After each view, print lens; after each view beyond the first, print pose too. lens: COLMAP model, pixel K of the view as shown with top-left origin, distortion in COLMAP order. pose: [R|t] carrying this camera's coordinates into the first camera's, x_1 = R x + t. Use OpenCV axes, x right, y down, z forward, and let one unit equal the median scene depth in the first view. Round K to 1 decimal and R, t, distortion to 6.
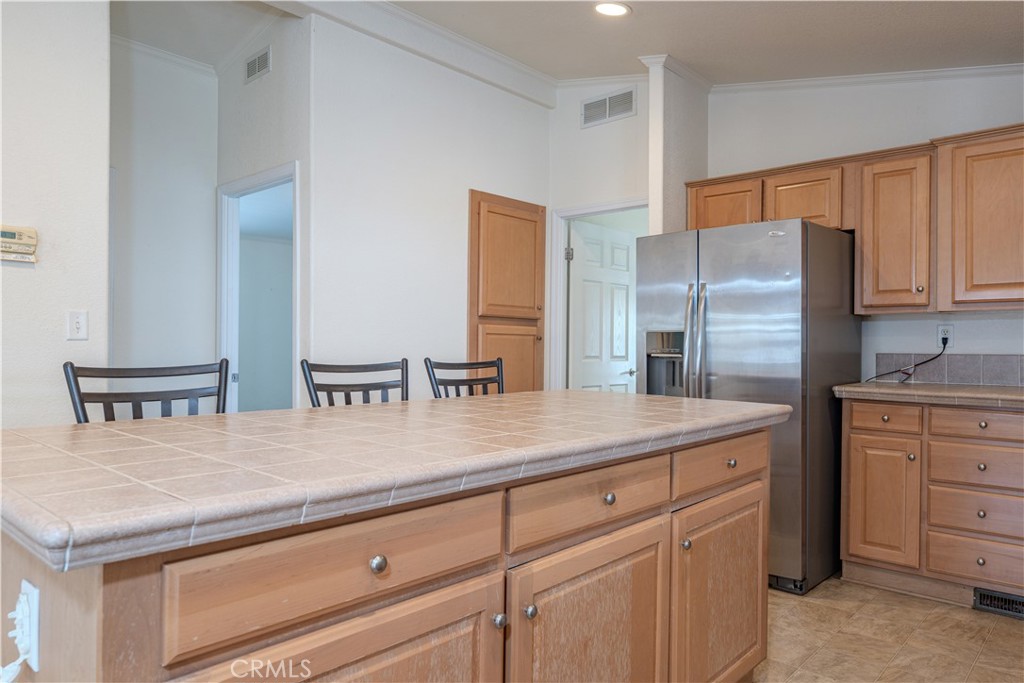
lens RADIAL K [[685.8, 0, 521.8], [0, 685.8, 340.0], [0, 0, 1]] dist [0.004310, -0.007293]
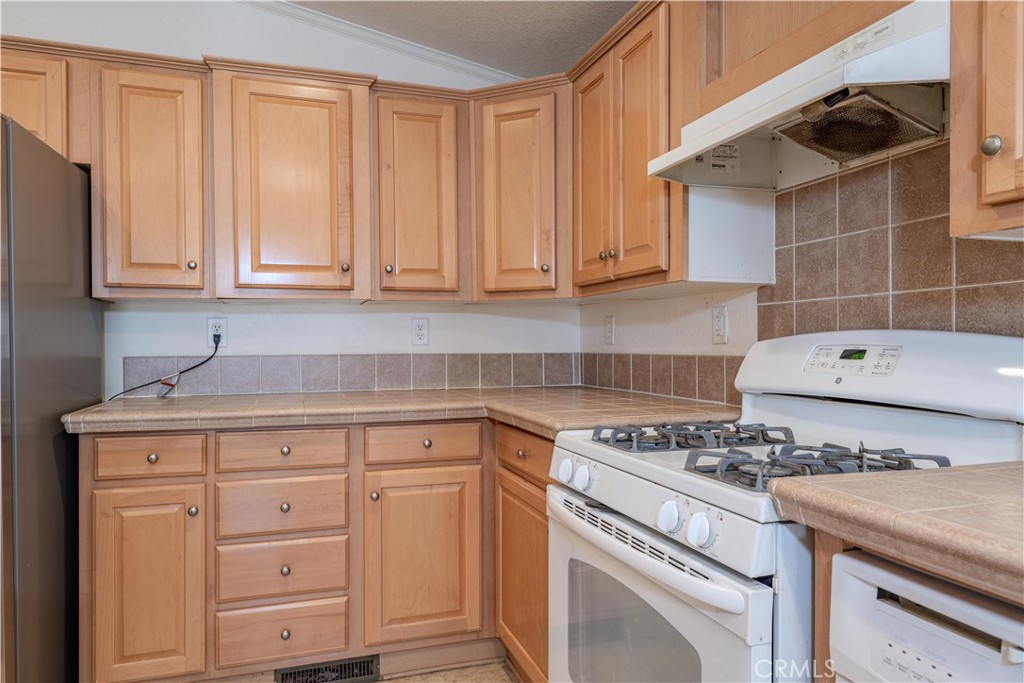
lens RADIAL K [[685.8, 0, 515.6], [0, 685.8, 348.5], [0, 0, 1]] dist [0.004310, -0.007293]
pose [[0.494043, -0.014367, 0.869319, 0.131607], [0.004336, 0.999892, 0.014061, 0.003021], [-0.869427, -0.003178, 0.494051, 0.365155]]
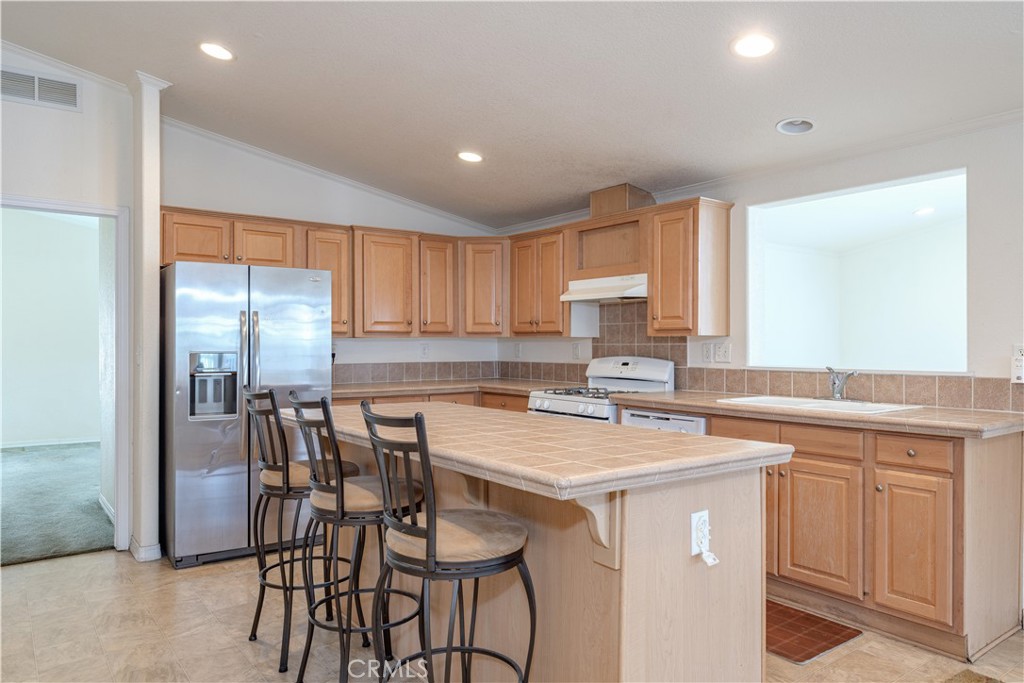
lens RADIAL K [[685.8, 0, 525.3], [0, 685.8, 342.0], [0, 0, 1]] dist [0.004310, -0.007293]
pose [[0.194385, -0.002405, 0.980922, -0.832393], [-0.003261, 0.999990, 0.003098, -0.036187], [-0.980920, -0.003801, 0.194375, 0.320817]]
